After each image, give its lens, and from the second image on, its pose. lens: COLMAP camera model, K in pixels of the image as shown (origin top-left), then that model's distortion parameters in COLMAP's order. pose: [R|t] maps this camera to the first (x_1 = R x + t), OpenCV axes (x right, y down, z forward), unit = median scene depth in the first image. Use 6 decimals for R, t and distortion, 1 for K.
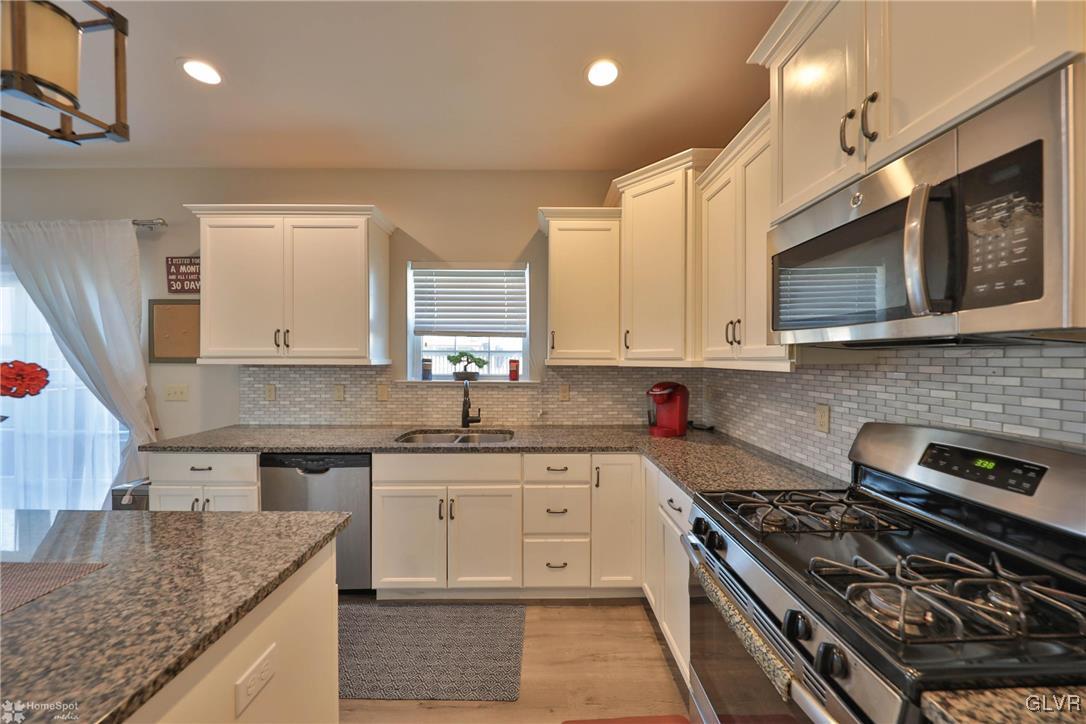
lens RADIAL K [[368.7, 0, 552.3], [0, 368.7, 360.9], [0, 0, 1]] dist [-0.005014, -0.000587]
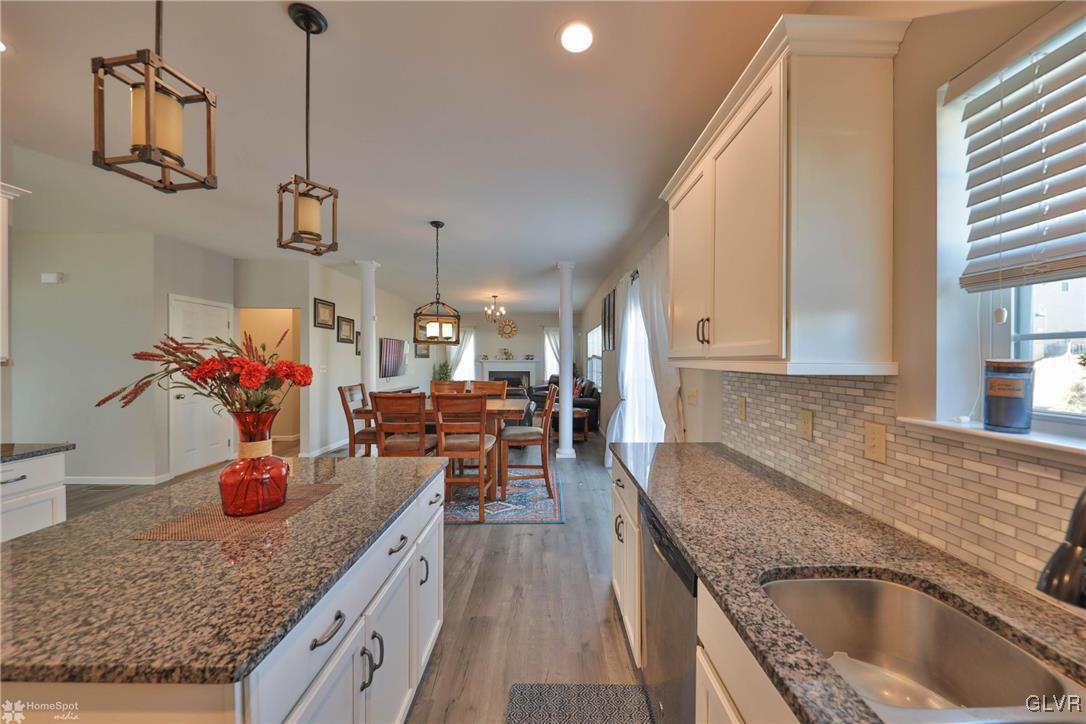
lens RADIAL K [[384.8, 0, 552.4], [0, 384.8, 362.4], [0, 0, 1]] dist [-0.008082, -0.000873]
pose [[-0.020912, 0.005216, -0.999768, -0.016442], [-0.007800, 0.999955, 0.005380, -0.003900], [0.999751, 0.007911, -0.020871, 0.656106]]
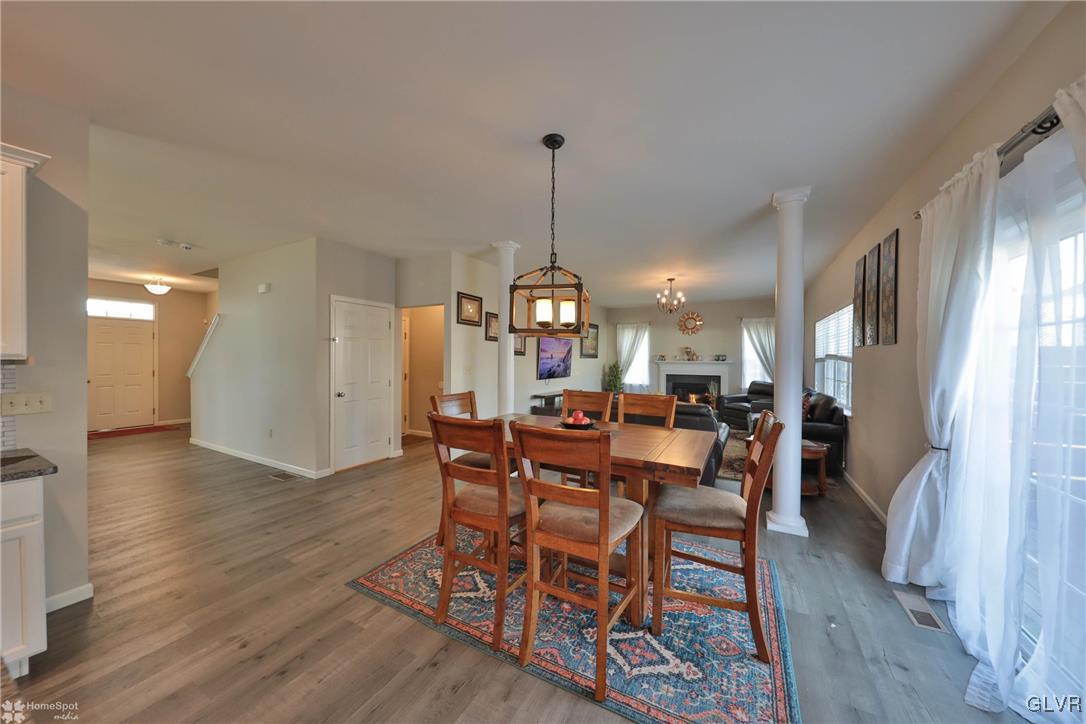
lens RADIAL K [[368.7, 0, 537.5], [0, 368.7, 363.3], [0, 0, 1]] dist [-0.005014, -0.000587]
pose [[-0.516987, 0.003431, -0.855986, -0.711694], [-0.013488, 0.999835, 0.012154, -0.005921], [0.855887, 0.017829, -0.516856, 0.608643]]
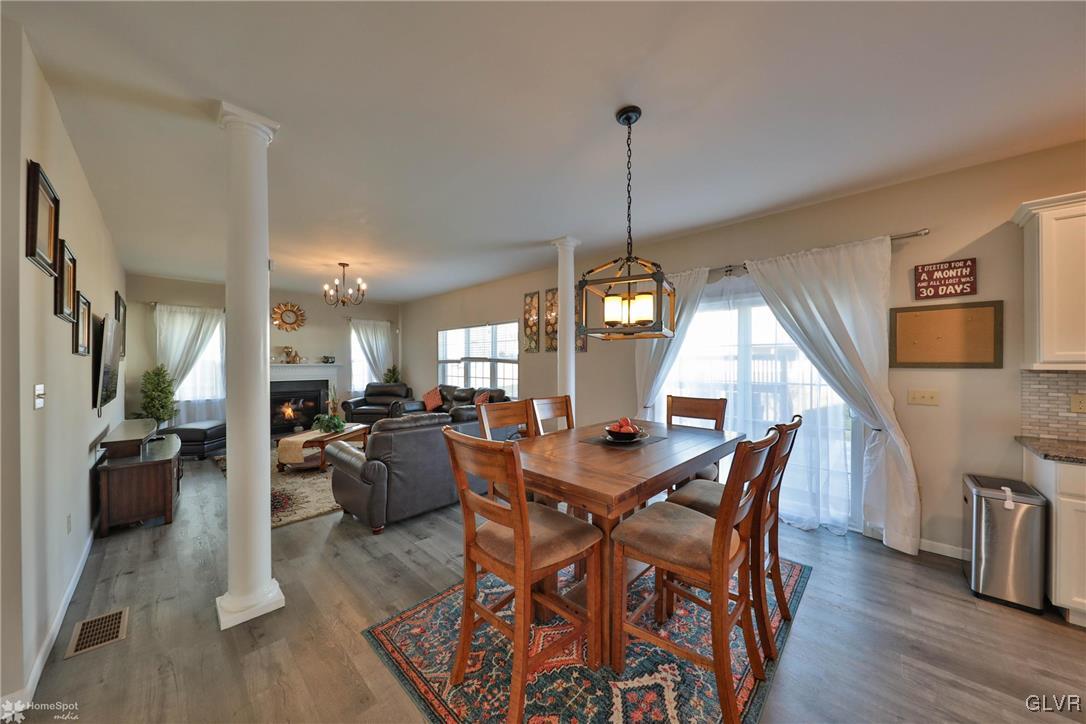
lens RADIAL K [[368.7, 0, 544.8], [0, 368.7, 364.5], [0, 0, 1]] dist [-0.005014, -0.000587]
pose [[0.700947, 0.000429, -0.713213, -1.061308], [-0.001679, 0.999998, -0.001049, -0.000818], [0.713212, 0.001933, 0.700946, -0.484637]]
